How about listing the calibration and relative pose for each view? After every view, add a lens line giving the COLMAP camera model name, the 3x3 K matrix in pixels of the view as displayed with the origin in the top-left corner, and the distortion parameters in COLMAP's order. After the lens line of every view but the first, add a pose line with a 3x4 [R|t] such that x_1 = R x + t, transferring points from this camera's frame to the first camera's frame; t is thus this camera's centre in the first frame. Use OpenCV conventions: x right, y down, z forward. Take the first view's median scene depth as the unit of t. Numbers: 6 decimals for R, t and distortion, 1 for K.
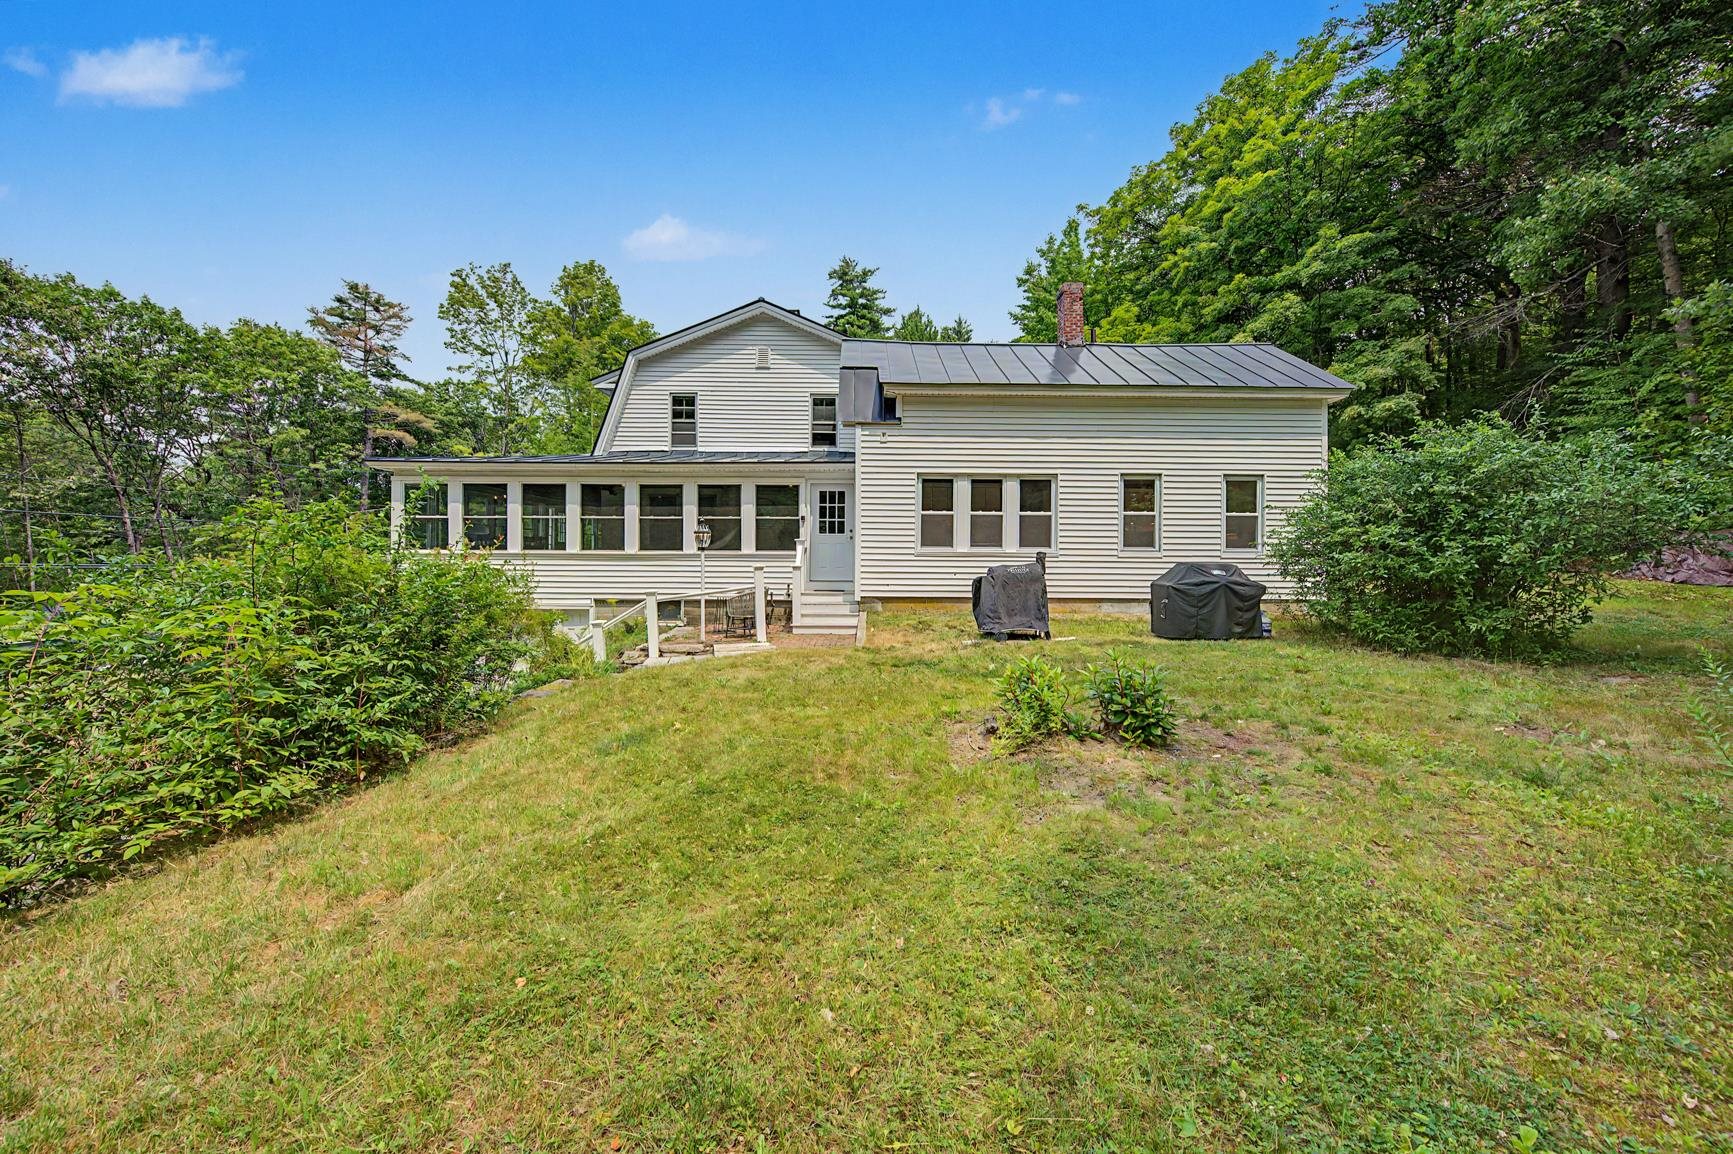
lens RADIAL K [[685.8, 0, 865.7], [0, 685.8, 576.9], [0, 0, 1]] dist [-0.000565, 0.000535]
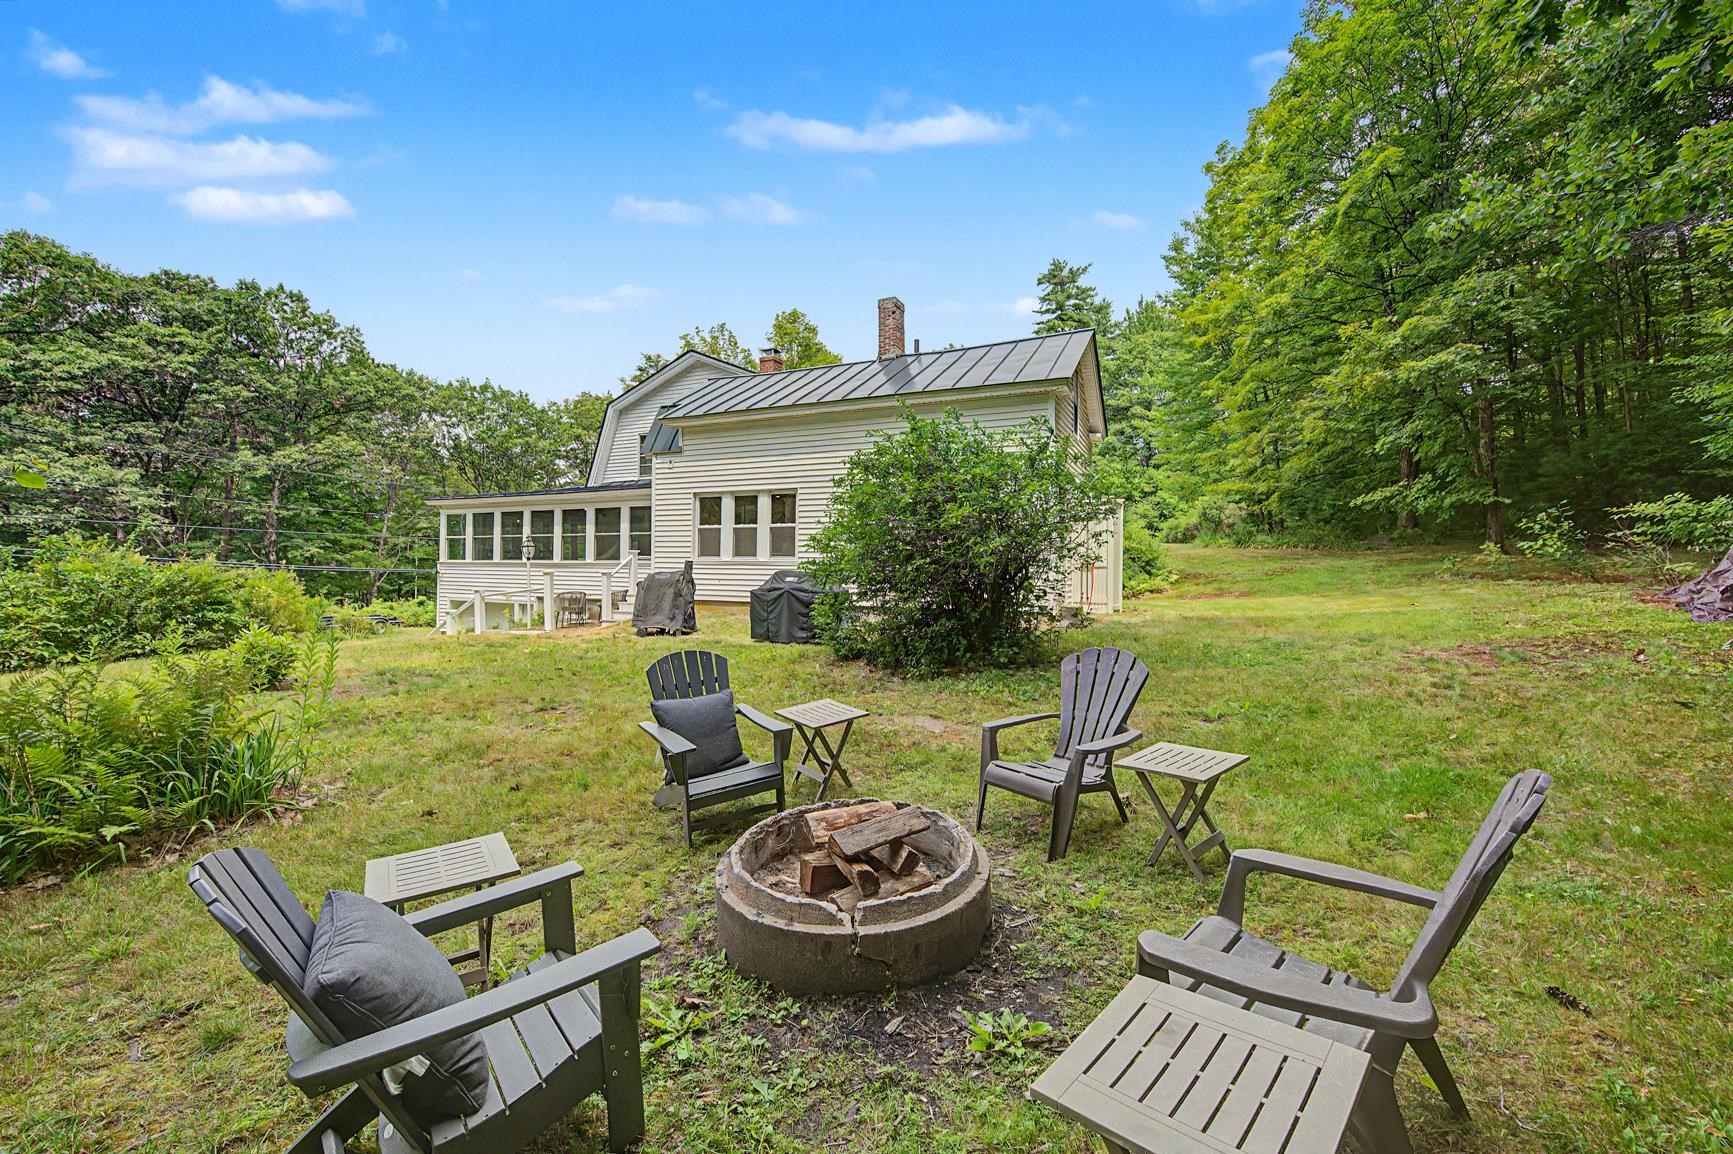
lens RADIAL K [[685.8, 0, 882.7], [0, 685.8, 583.5], [0, 0, 1]] dist [-0.000565, 0.000535]
pose [[0.899384, 0.014897, -0.436906, 0.806795], [-0.017248, 0.999850, -0.001414, -0.001312], [0.436819, 0.008808, 0.899506, 0.086656]]
